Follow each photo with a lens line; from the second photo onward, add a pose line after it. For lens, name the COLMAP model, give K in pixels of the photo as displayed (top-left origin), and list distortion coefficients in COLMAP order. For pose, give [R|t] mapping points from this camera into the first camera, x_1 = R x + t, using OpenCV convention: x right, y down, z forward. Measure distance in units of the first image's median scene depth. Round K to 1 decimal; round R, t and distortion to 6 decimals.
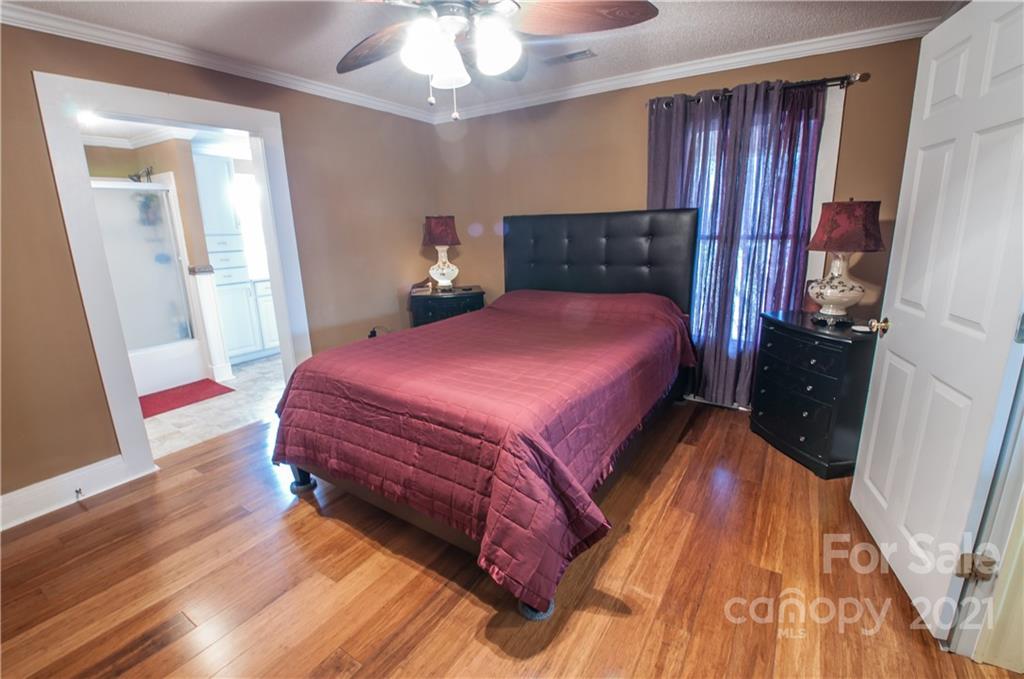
lens RADIAL K [[452.6, 0, 506.9], [0, 452.6, 332.8], [0, 0, 1]] dist [-0.011299, -0.003112]
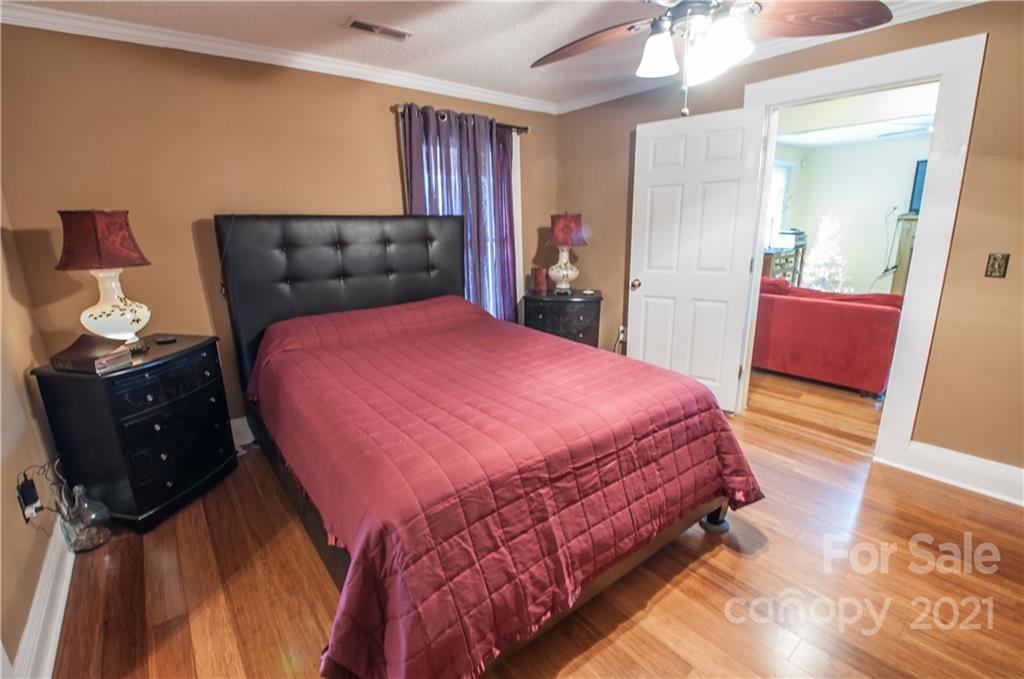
lens RADIAL K [[452.6, 0, 507.3], [0, 452.6, 340.4], [0, 0, 1]] dist [-0.011299, -0.003112]
pose [[0.312965, -0.211284, 0.925965, -0.735076], [0.229812, 0.962817, 0.142019, -0.124262], [-0.921542, 0.168351, 0.349884, 0.629072]]
